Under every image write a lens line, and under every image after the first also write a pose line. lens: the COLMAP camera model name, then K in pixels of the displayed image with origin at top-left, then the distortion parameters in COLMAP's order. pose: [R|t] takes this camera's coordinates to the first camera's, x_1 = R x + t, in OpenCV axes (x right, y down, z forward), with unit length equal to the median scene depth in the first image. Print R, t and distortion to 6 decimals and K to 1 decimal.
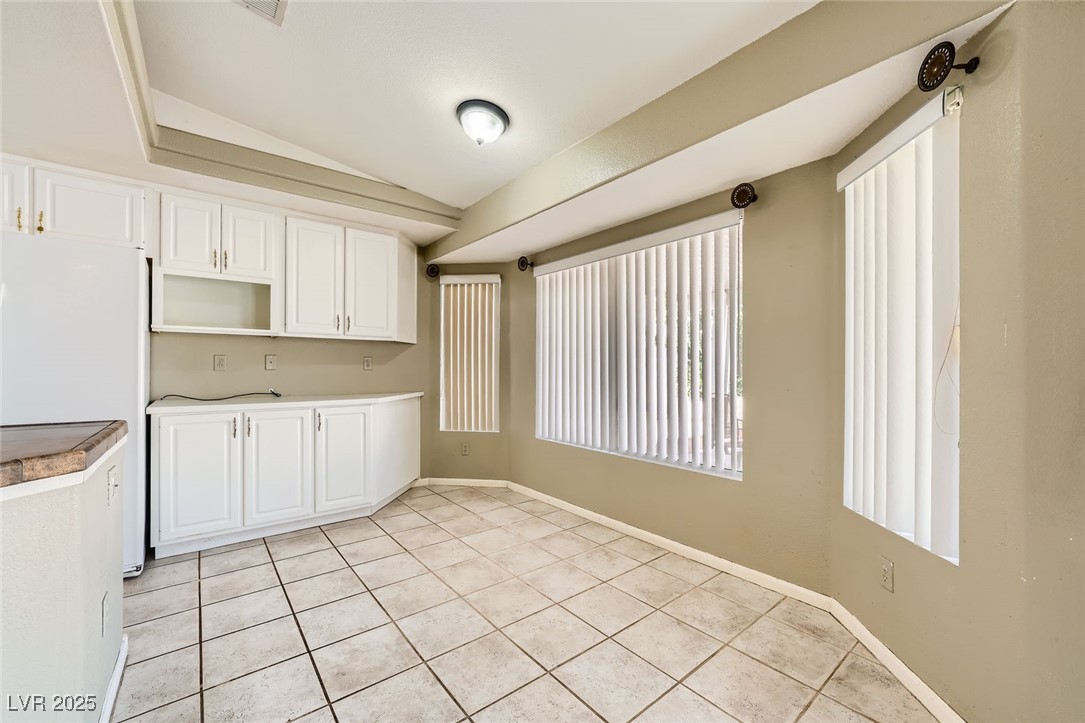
lens RADIAL K [[431.7, 0, 541.8], [0, 431.7, 360.6], [0, 0, 1]] dist [-0.017813, 0.006504]
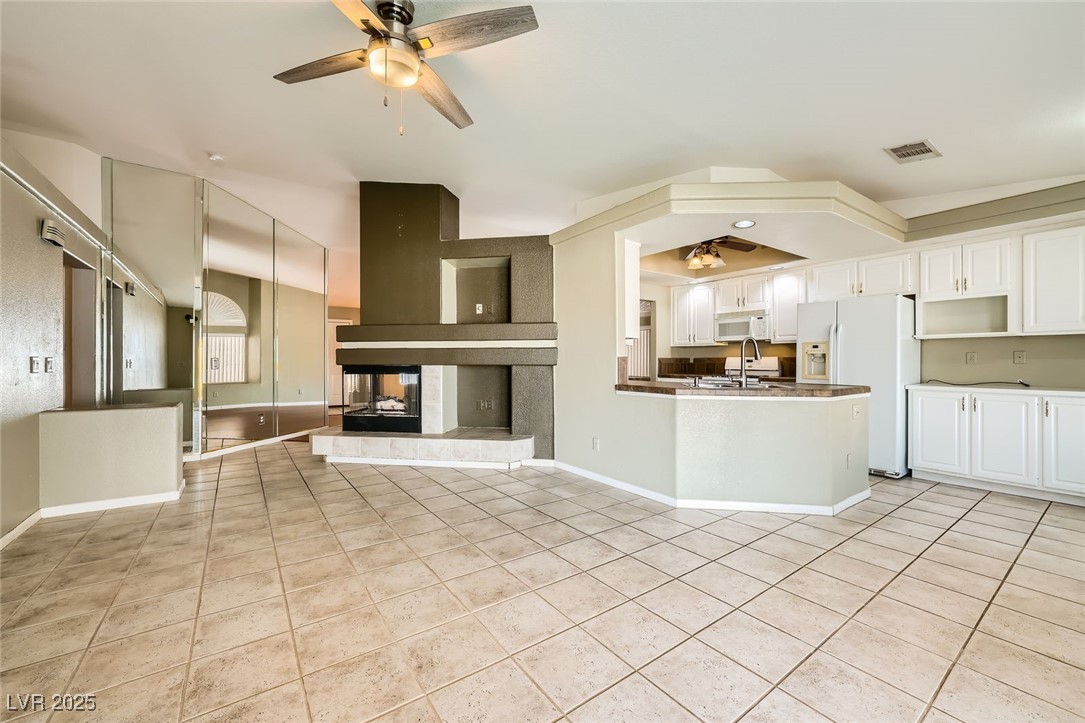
lens RADIAL K [[431.7, 0, 541.8], [0, 431.7, 360.6], [0, 0, 1]] dist [-0.017813, 0.006504]
pose [[-0.061578, -0.002242, -0.998100, 0.730132], [0.015092, 0.999881, -0.003177, -0.004257], [0.997988, -0.015259, -0.061537, -0.292026]]
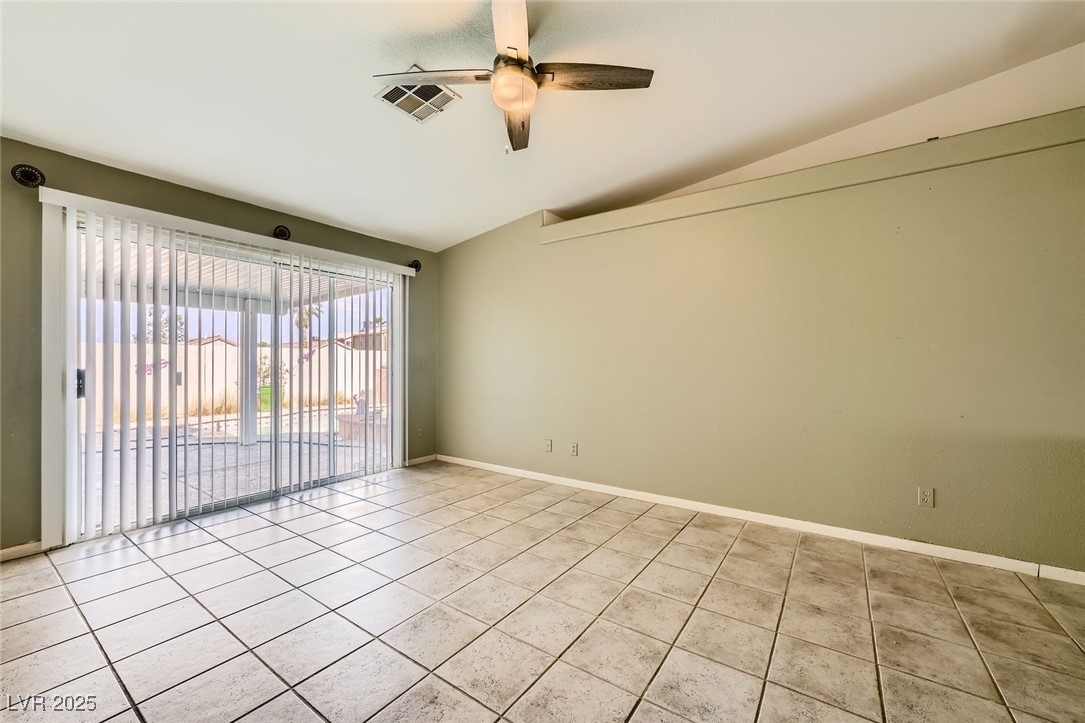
lens RADIAL K [[431.7, 0, 541.8], [0, 431.7, 360.6], [0, 0, 1]] dist [-0.017813, 0.006504]
pose [[-0.276964, 0.001391, 0.960879, -0.664410], [-0.018884, 0.999798, -0.006891, -0.009956], [-0.960695, -0.020054, -0.276882, -0.408442]]
